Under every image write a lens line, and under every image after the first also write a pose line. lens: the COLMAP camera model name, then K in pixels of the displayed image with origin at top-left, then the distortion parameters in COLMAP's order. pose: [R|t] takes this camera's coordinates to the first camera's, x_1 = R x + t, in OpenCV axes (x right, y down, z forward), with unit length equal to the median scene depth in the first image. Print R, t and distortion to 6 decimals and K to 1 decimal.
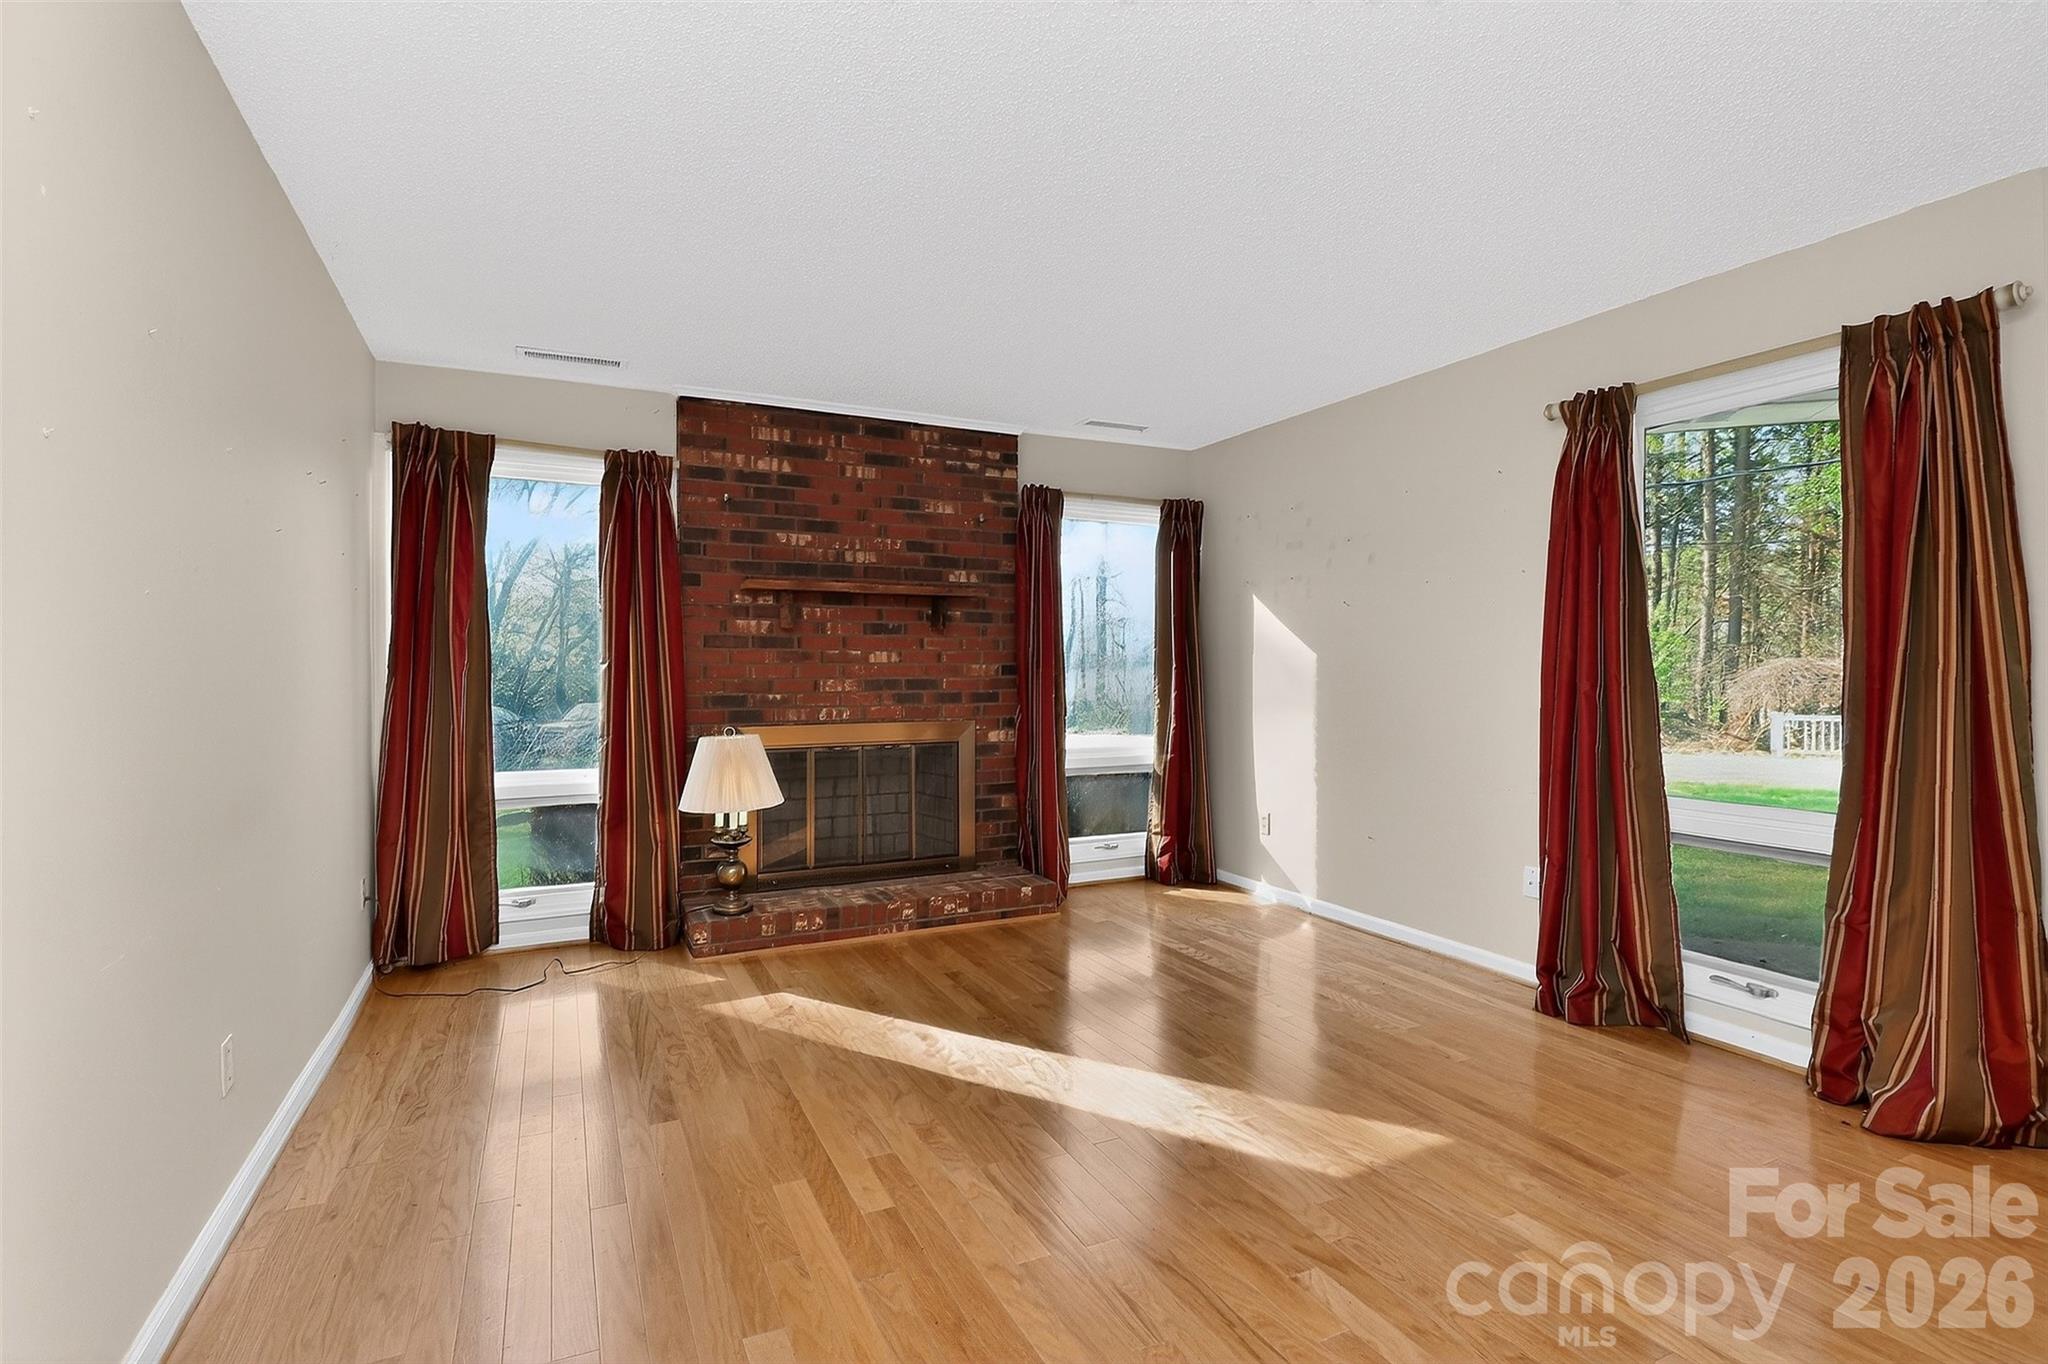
lens RADIAL K [[974.6, 0, 1023.2], [0, 974.6, 676.8], [0, 0, 1]] dist [-0.001702, -0.008630]
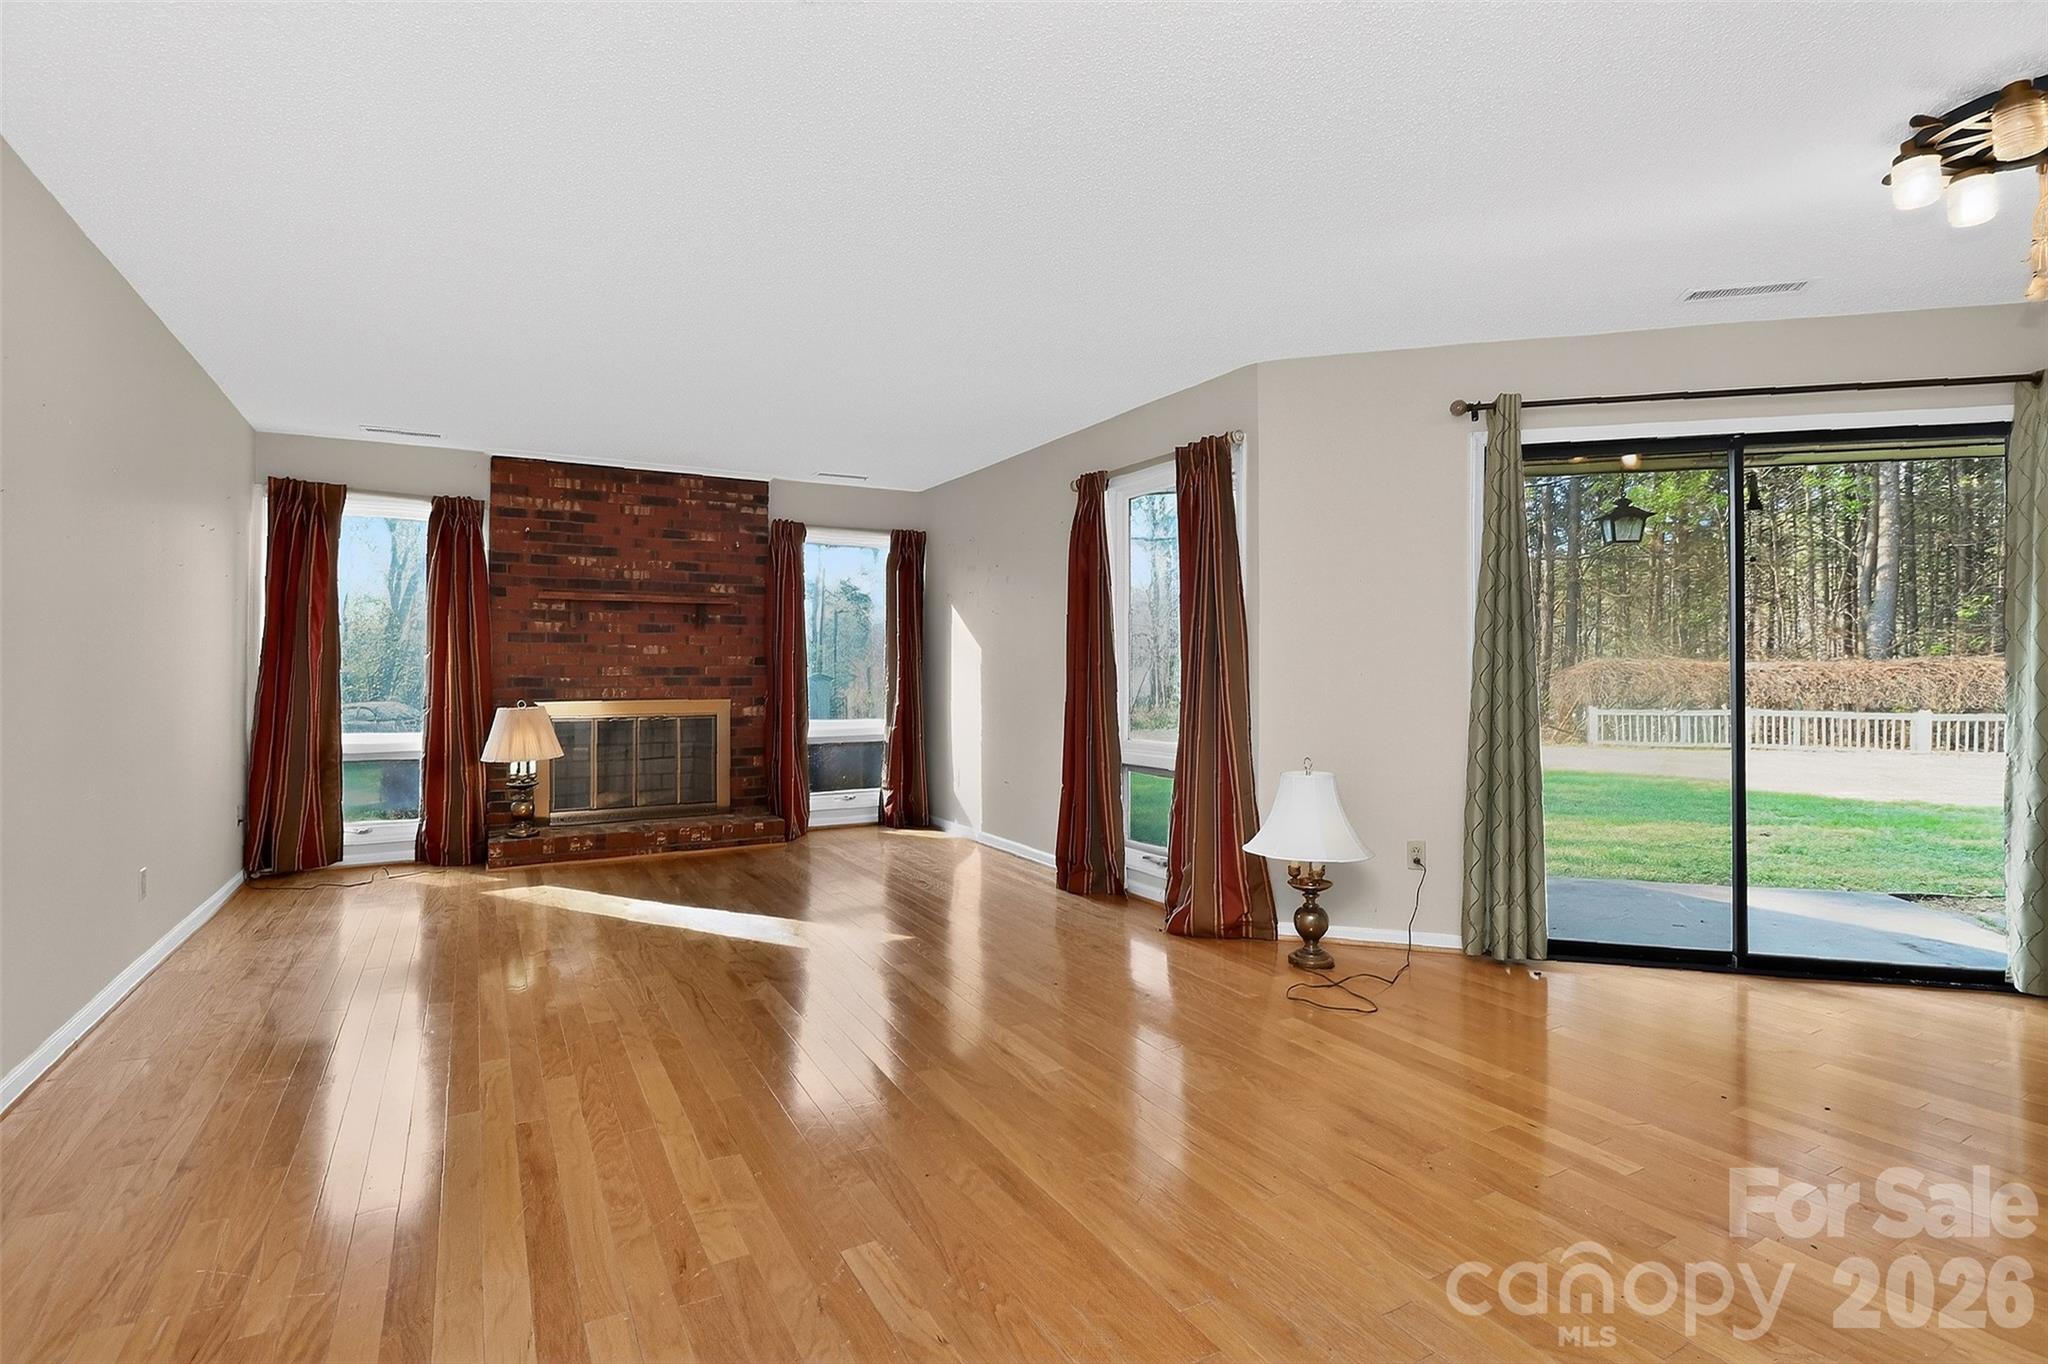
lens RADIAL K [[995.2, 0, 1024.5], [0, 995.2, 652.6], [0, 0, 1]] dist [0.000265, -0.008067]
pose [[0.998327, 0.002812, 0.057748, 0.292802], [-0.001424, 0.999709, -0.024070, 0.015845], [-0.057799, 0.023948, 0.998041, -0.393444]]
